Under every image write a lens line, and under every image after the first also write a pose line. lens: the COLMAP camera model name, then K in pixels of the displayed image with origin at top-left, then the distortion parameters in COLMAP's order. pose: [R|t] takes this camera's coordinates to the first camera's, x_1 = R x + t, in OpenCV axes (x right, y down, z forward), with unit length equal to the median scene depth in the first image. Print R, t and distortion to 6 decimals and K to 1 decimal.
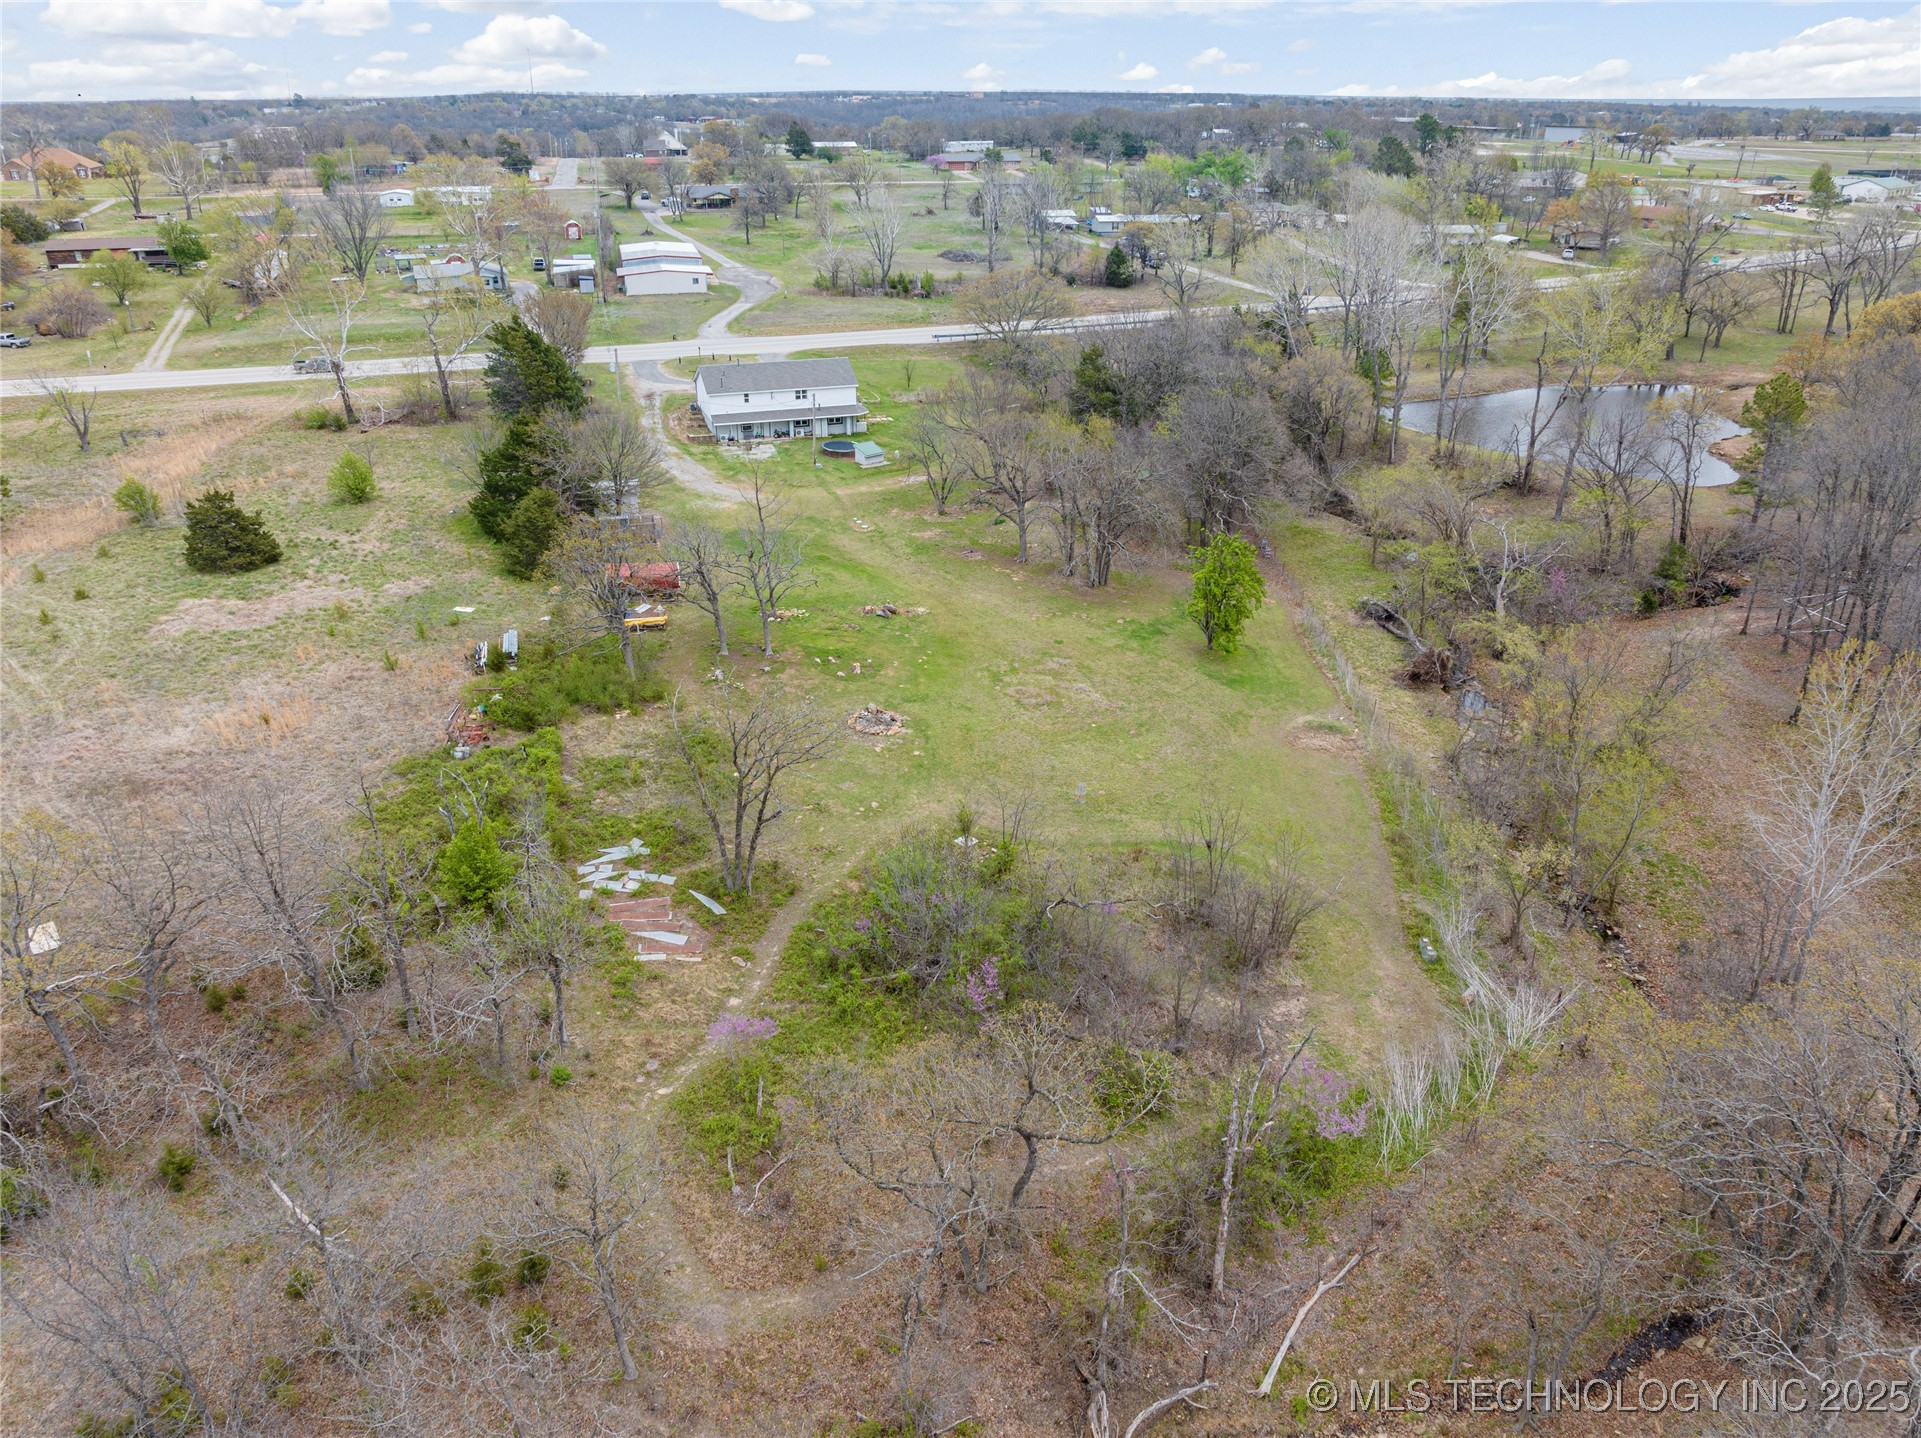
lens RADIAL K [[1390.2, 0, 959.4], [0, 1390.2, 712.0], [0, 0, 1]] dist [-0.039221, -0.002737]
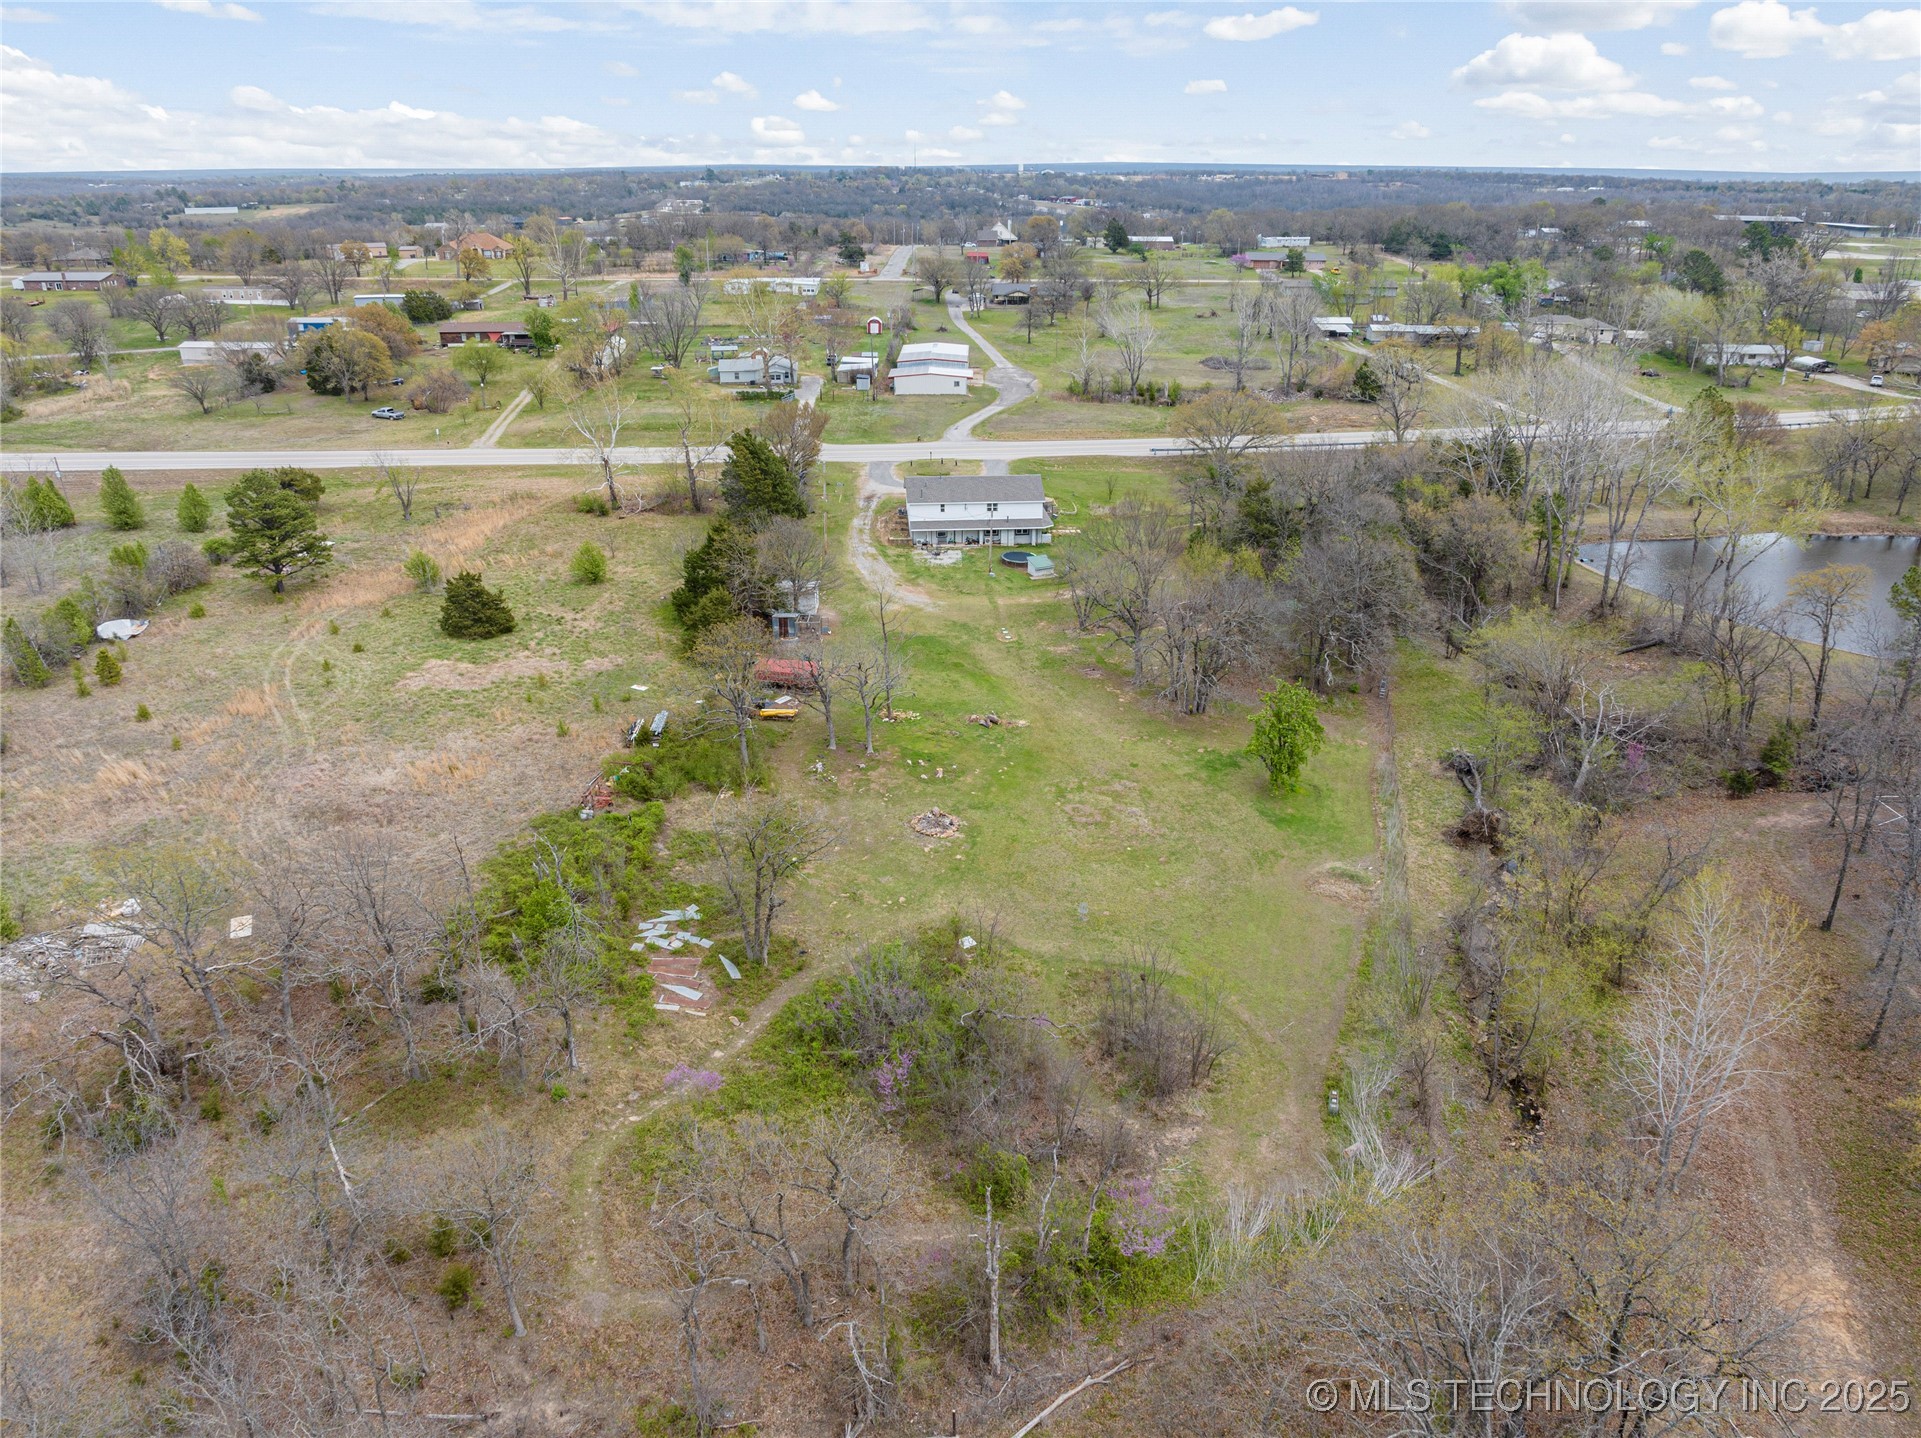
lens RADIAL K [[1354.5, 0, 960.5], [0, 1354.5, 719.0], [0, 0, 1]] dist [-0.035967, -0.004289]
pose [[0.968455, 0.094132, -0.230724, 0.163626], [-0.101650, 0.994601, -0.020889, -0.045366], [0.227512, 0.043683, 0.972795, -0.066091]]
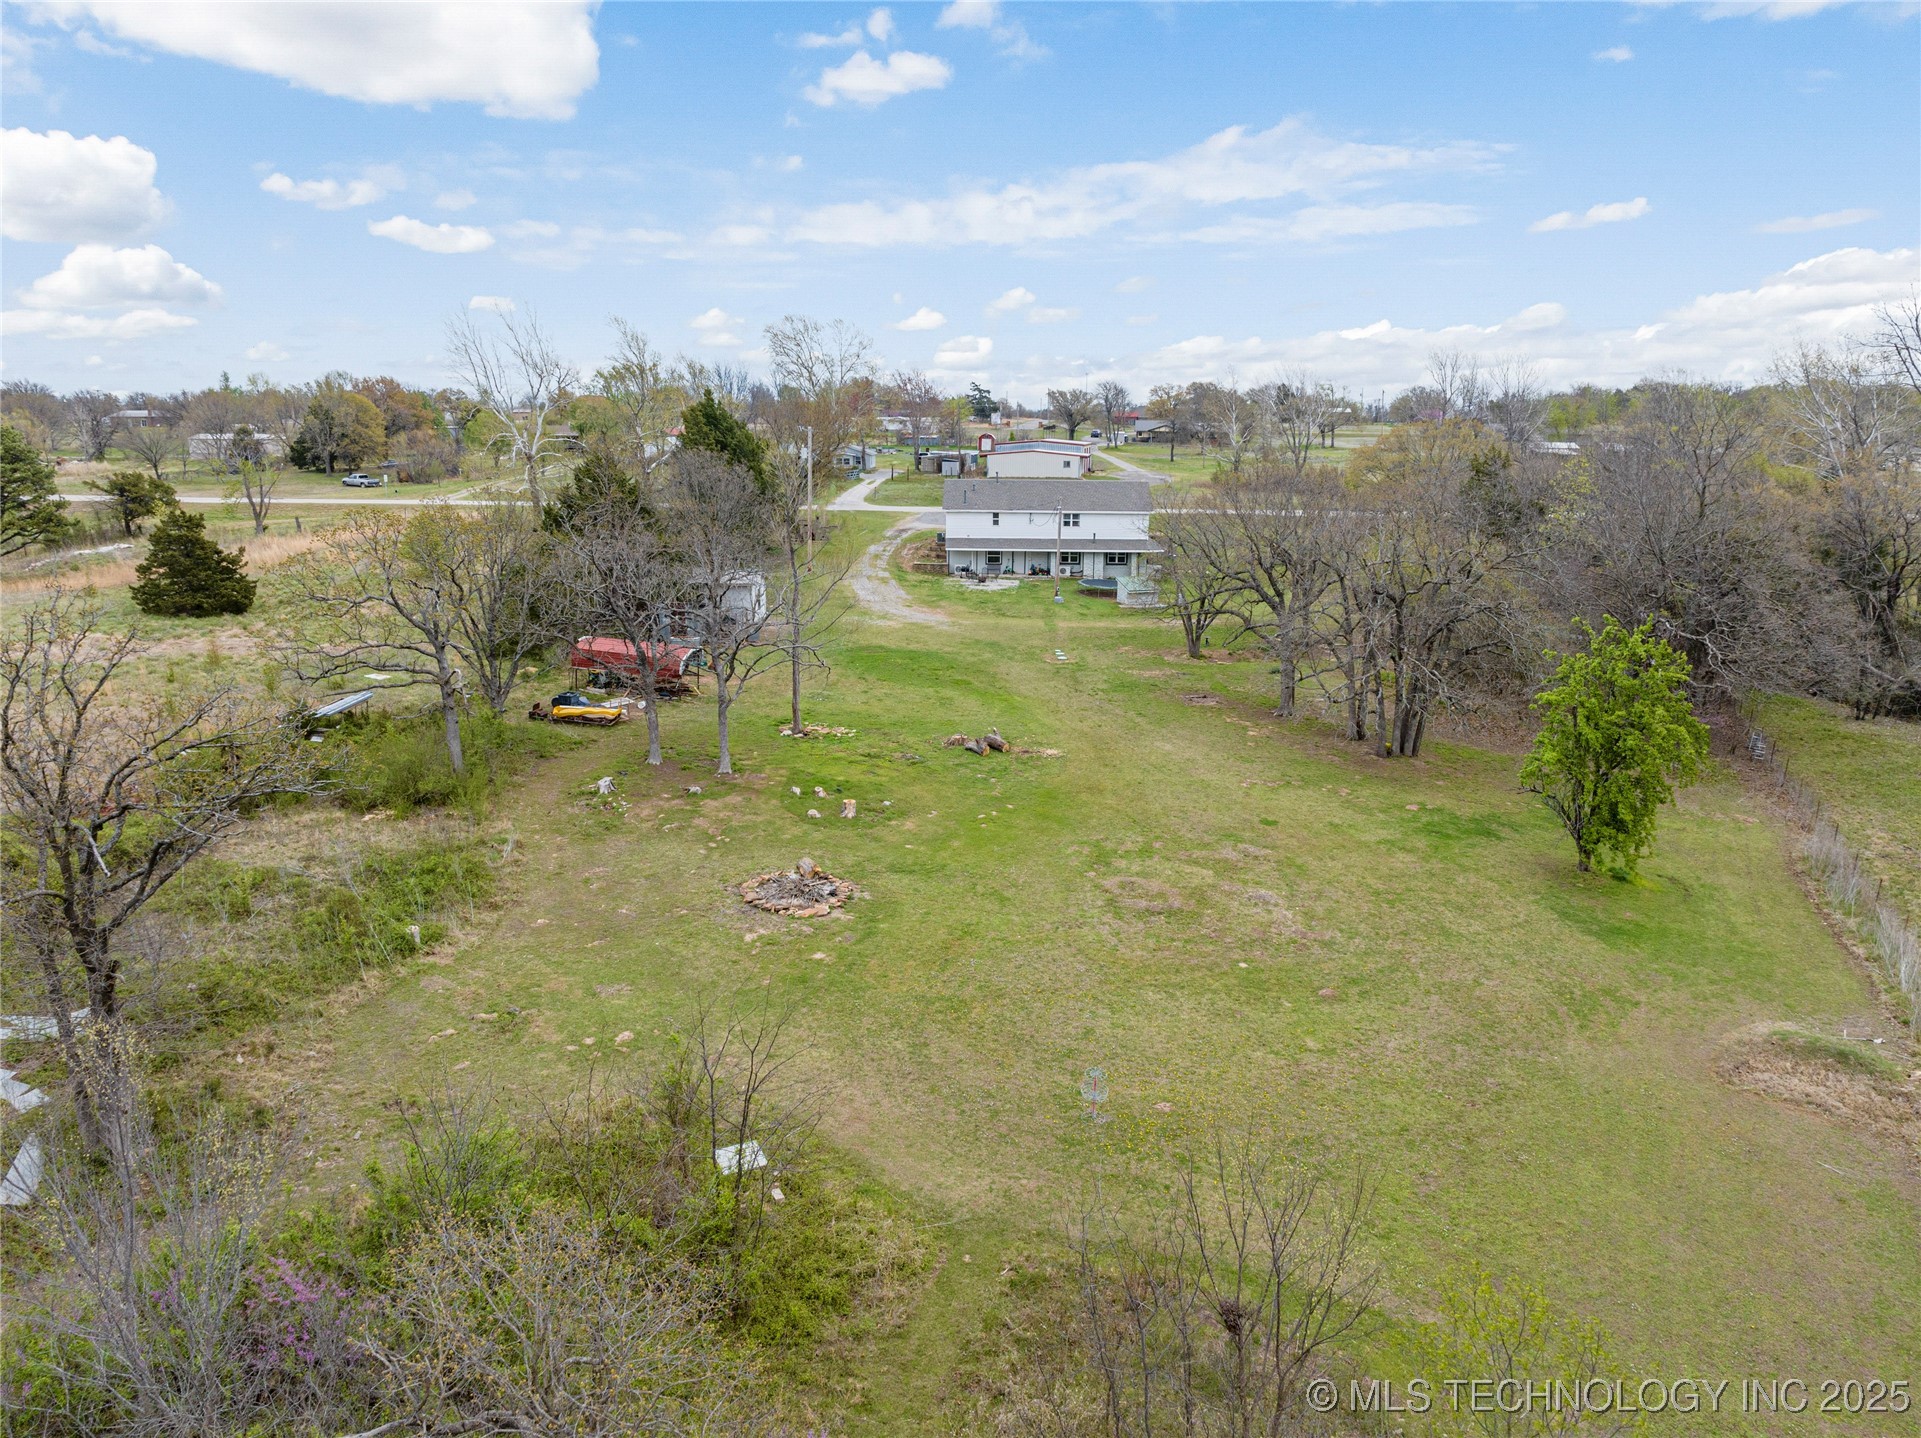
lens RADIAL K [[1390.2, 0, 959.4], [0, 1390.2, 712.0], [0, 0, 1]] dist [-0.039221, -0.002737]
pose [[0.929965, 0.078585, -0.359150, 0.132143], [-0.155554, 0.969244, -0.190706, 0.023854], [0.333118, 0.233217, 0.913588, 0.429233]]
